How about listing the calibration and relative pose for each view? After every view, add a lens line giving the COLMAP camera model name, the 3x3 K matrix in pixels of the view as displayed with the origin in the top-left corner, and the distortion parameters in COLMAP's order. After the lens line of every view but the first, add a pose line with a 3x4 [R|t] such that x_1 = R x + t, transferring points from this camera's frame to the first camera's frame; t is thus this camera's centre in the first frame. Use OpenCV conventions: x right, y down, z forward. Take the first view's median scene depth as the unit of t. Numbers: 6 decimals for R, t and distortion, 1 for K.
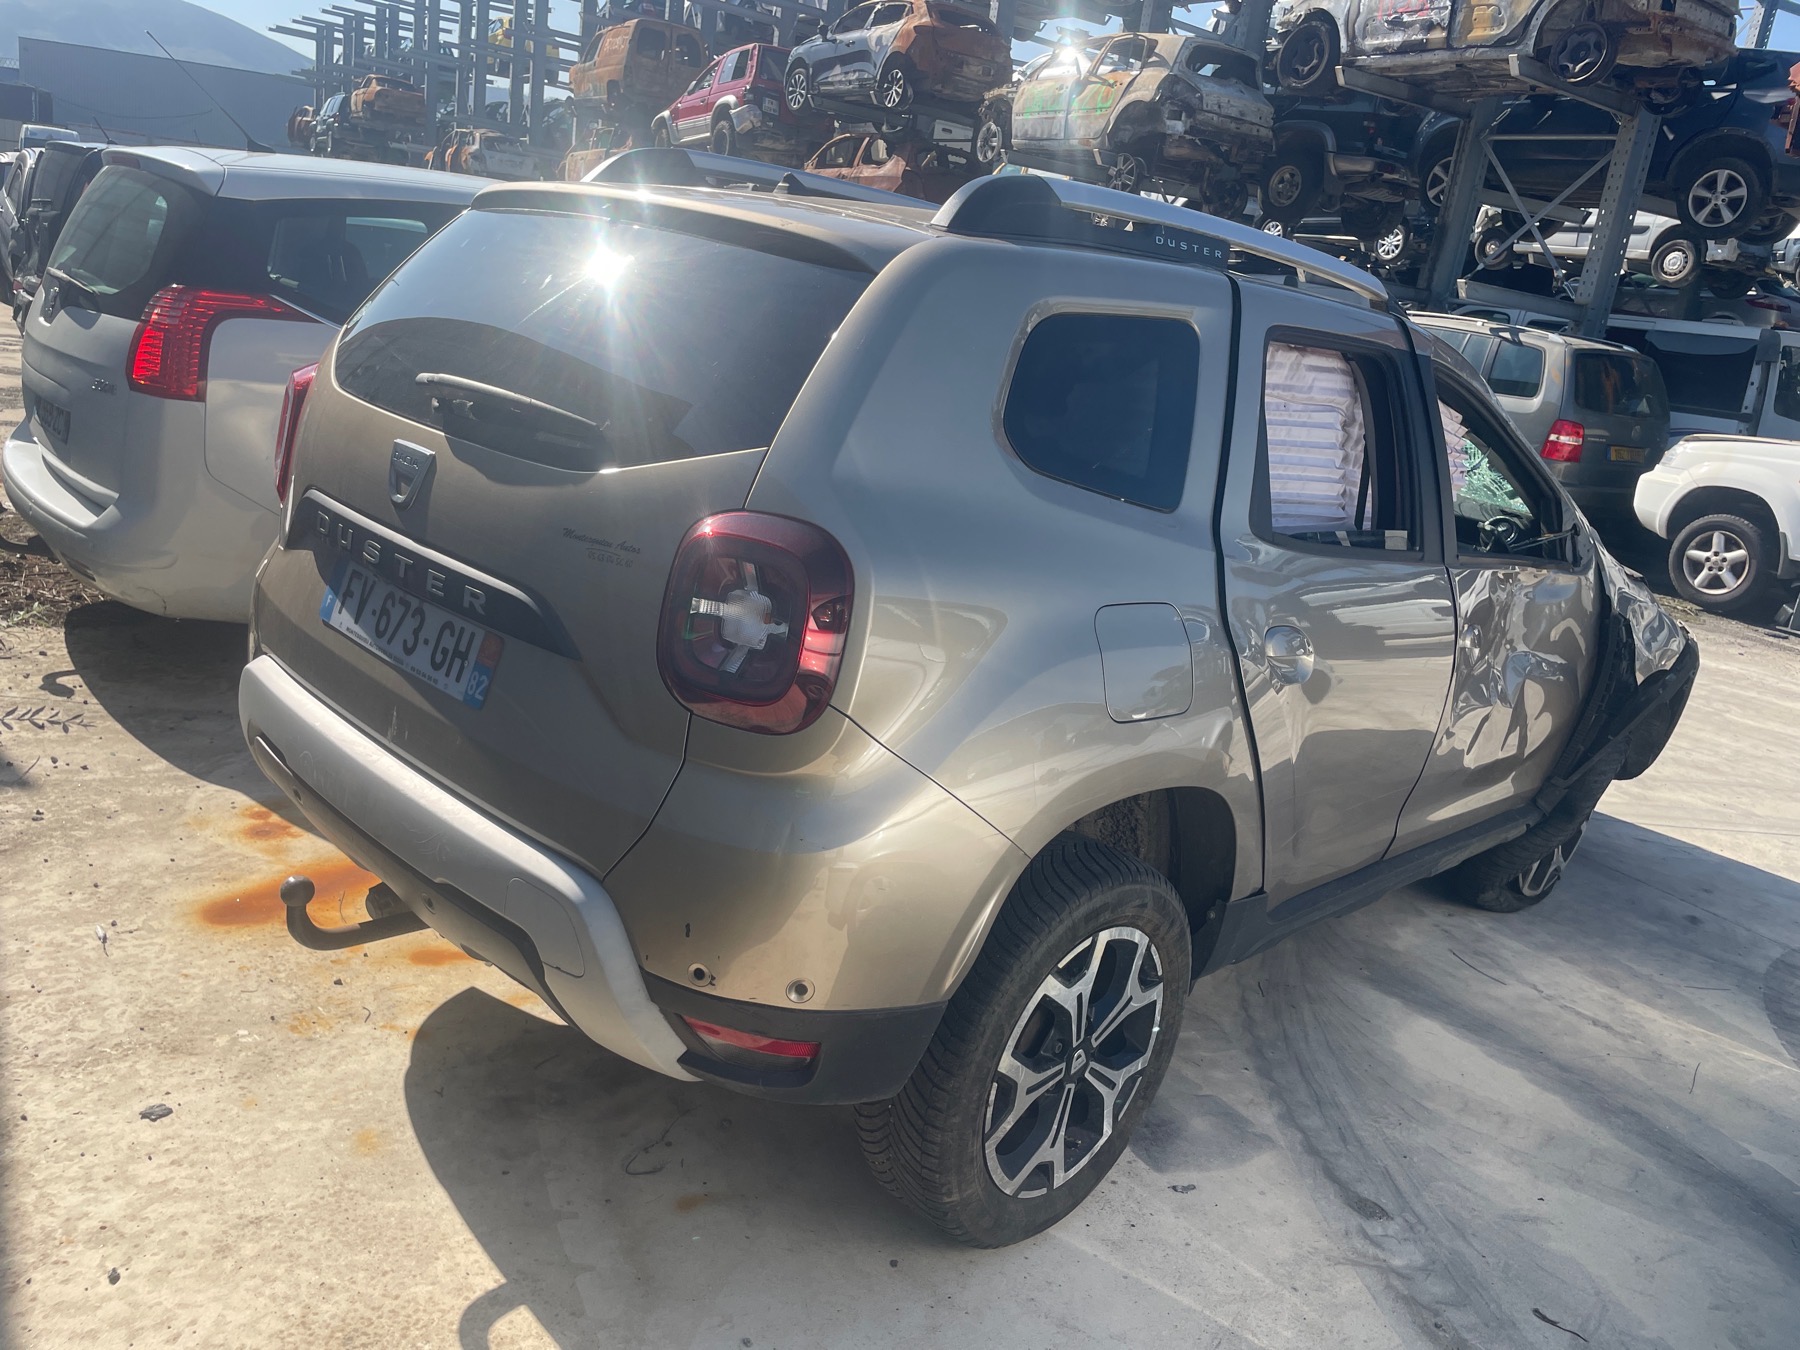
lens RADIAL K [[1372.4, 0, 887.7], [0, 1372.4, 682.9], [0, 0, 1]] dist [0.079133, -0.107694]
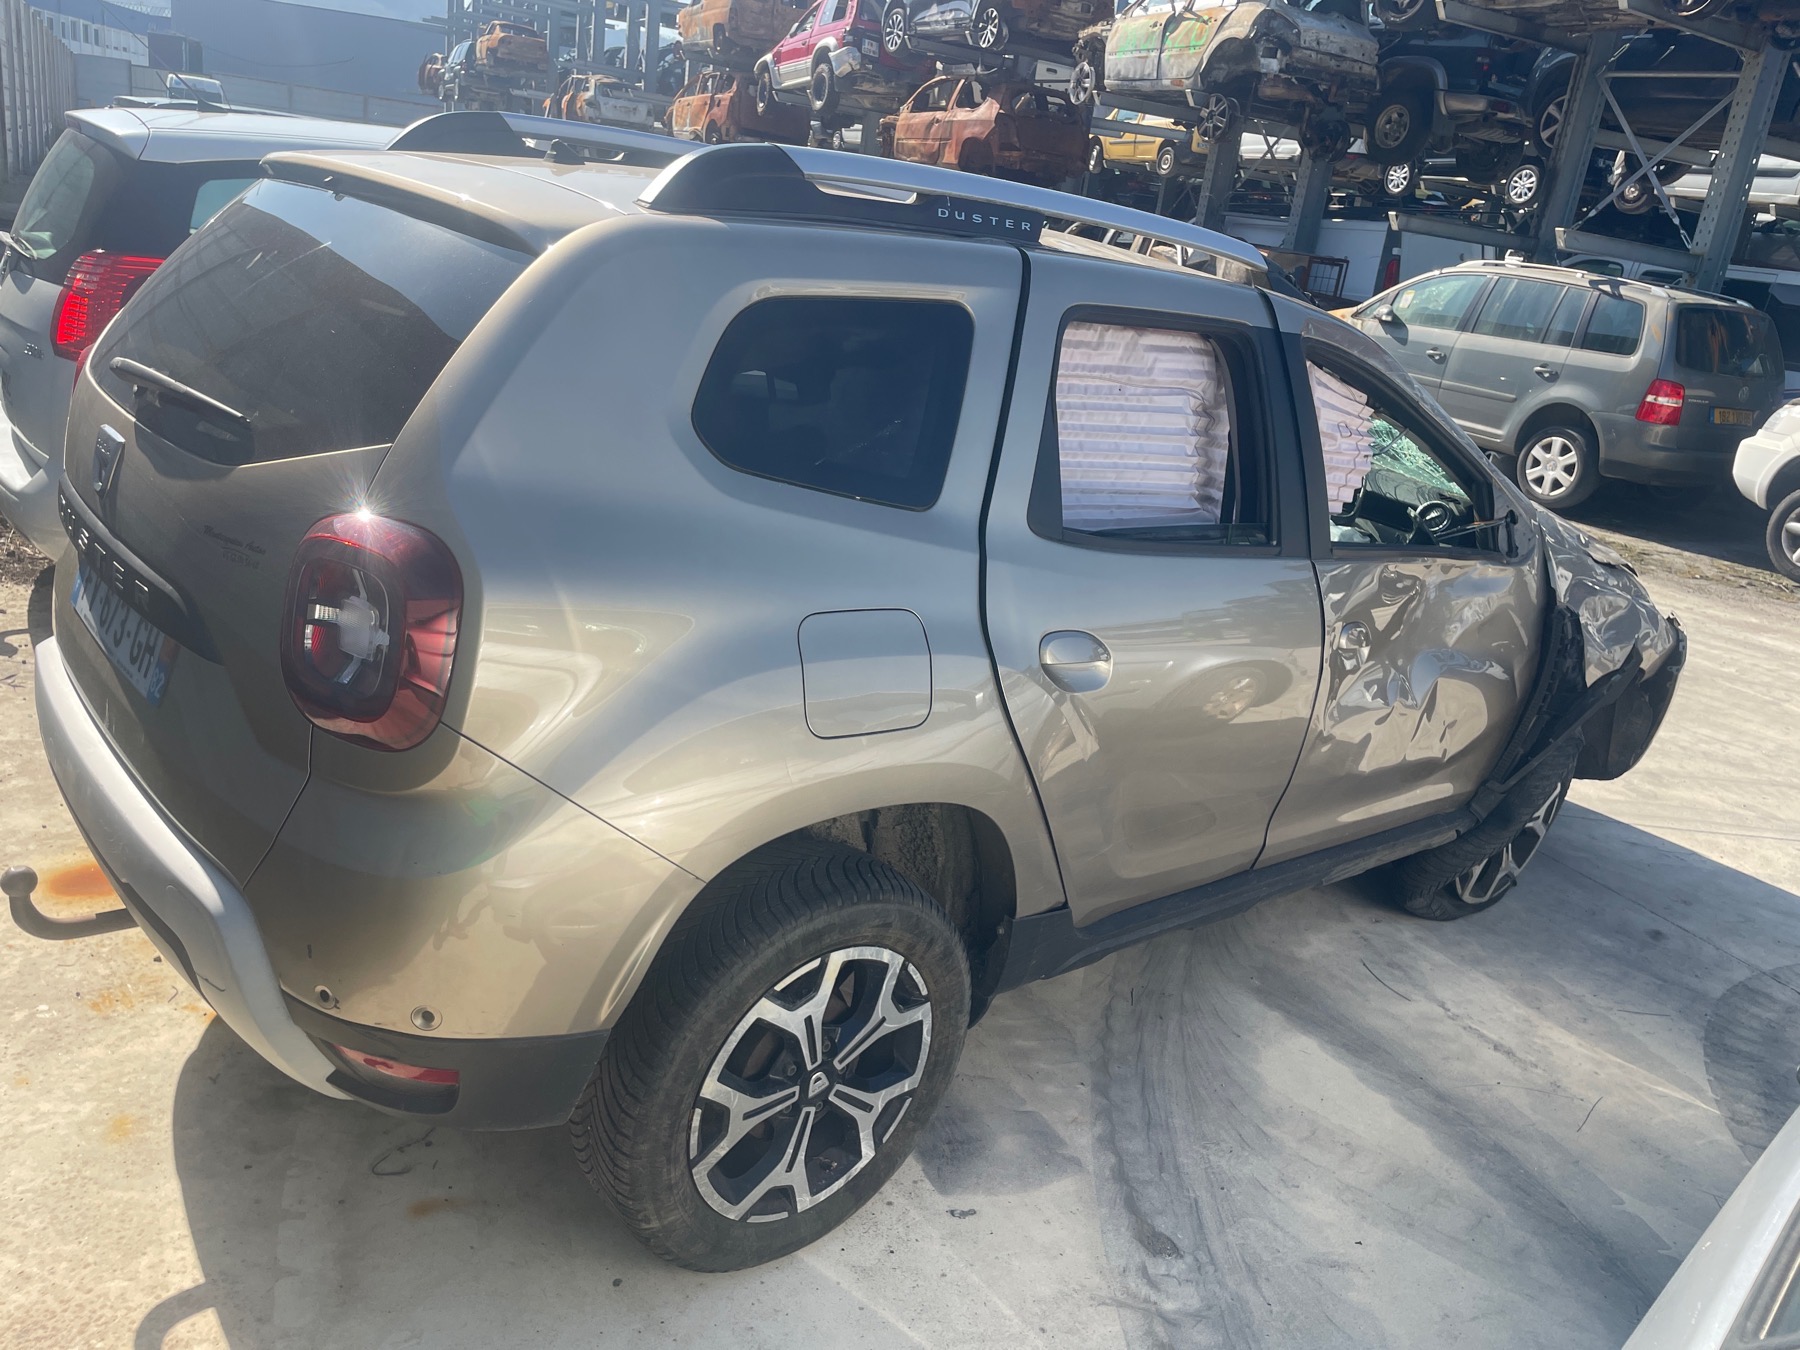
lens RADIAL K [[1372.4, 0, 896.0], [0, 1372.4, 688.6], [0, 0, 1]] dist [0.079133, -0.107694]
pose [[0.996204, 0.025044, -0.083365, 0.212753], [-0.021685, 0.998925, 0.040966, -0.032220], [0.084301, -0.039003, 0.995677, 0.050875]]
